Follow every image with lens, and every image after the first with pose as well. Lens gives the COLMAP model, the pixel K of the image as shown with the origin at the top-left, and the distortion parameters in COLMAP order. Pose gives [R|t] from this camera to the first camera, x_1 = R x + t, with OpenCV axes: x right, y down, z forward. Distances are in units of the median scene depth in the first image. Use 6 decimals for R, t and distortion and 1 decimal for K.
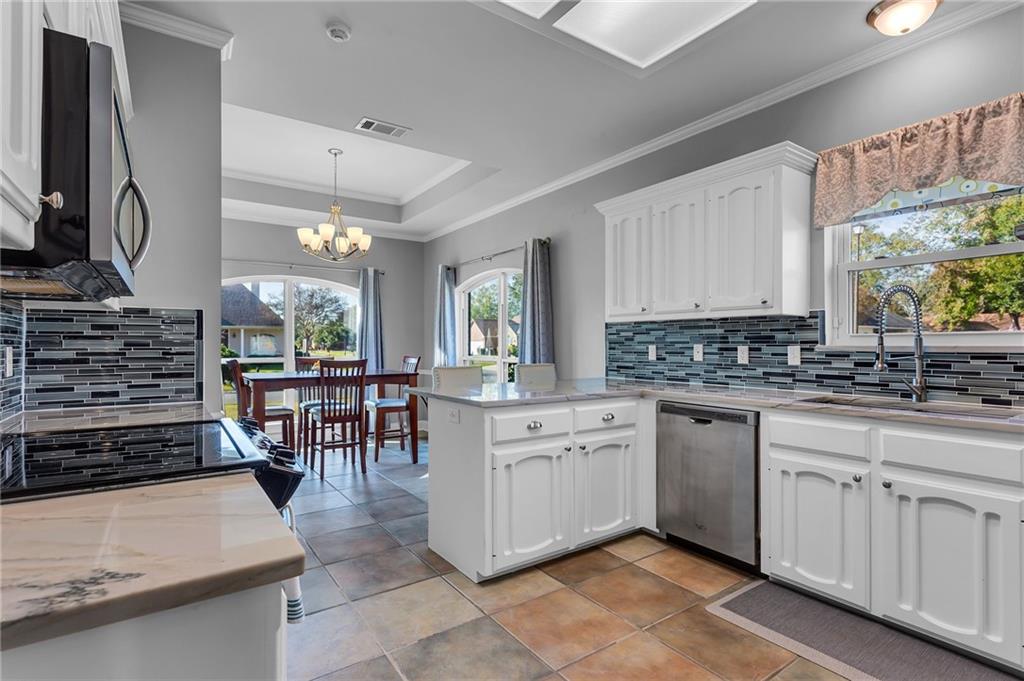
lens RADIAL K [[488.7, 0, 510.5], [0, 488.7, 340.2], [0, 0, 1]] dist [-0.004179, 0.003692]
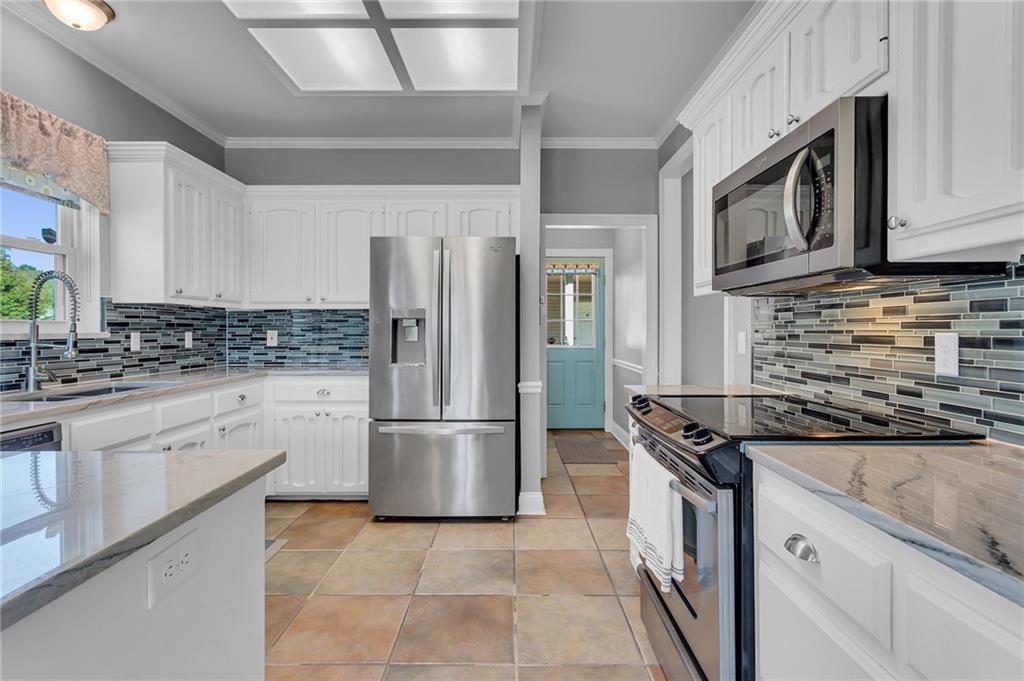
lens RADIAL K [[520.1, 0, 516.4], [0, 520.1, 336.0], [0, 0, 1]] dist [-0.012194, 0.002577]
pose [[-0.816568, -0.004750, 0.577229, -0.398939], [-0.004042, 0.999989, 0.002512, 0.007618], [-0.577234, -0.000282, -0.816578, 0.938944]]
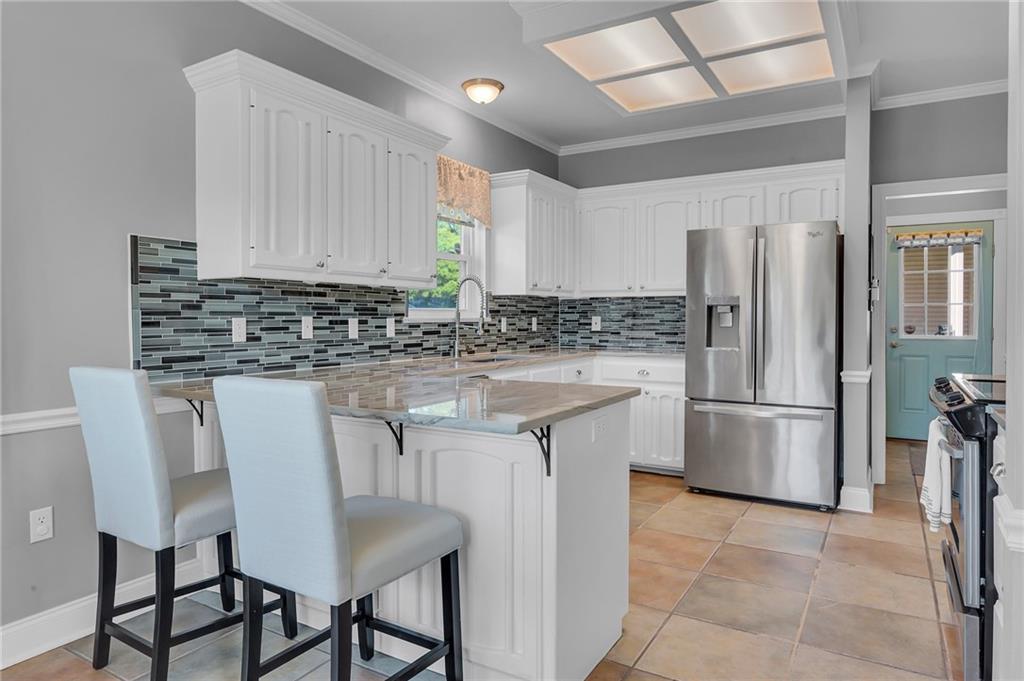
lens RADIAL K [[633.7, 0, 513.2], [0, 633.7, 322.3], [0, 0, 1]] dist [-0.008207, 0.005891]
pose [[-0.410366, -0.007071, 0.911893, -0.668503], [-0.009006, 0.999953, 0.003701, 0.011669], [-0.911876, -0.006694, -0.410410, 1.174758]]
